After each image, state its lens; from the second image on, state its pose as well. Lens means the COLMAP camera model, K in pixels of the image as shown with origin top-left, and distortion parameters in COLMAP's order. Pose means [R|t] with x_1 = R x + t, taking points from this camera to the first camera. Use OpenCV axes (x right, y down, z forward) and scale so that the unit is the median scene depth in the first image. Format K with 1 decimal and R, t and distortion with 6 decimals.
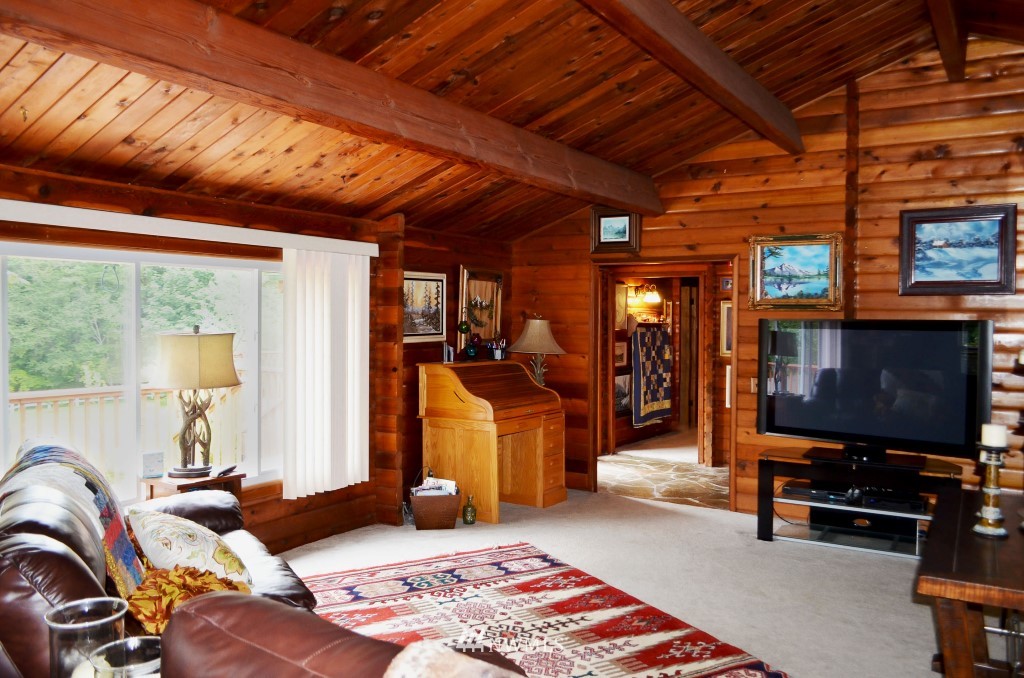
lens RADIAL K [[792.7, 0, 519.7], [0, 792.7, 341.1], [0, 0, 1]] dist [-0.014096, 0.005393]
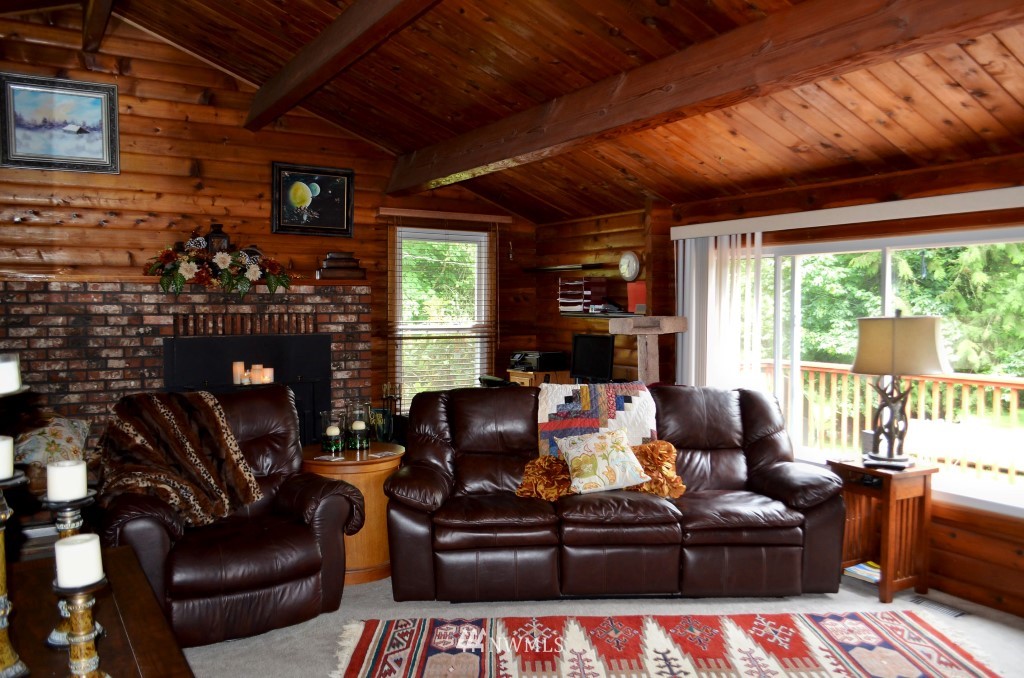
lens RADIAL K [[792.7, 0, 519.7], [0, 792.7, 341.1], [0, 0, 1]] dist [-0.014096, 0.005393]
pose [[-0.445894, 0.041398, -0.894128, 0.656872], [-0.024431, 0.997995, 0.058390, -0.027537], [0.894753, 0.047880, -0.443988, 1.040471]]
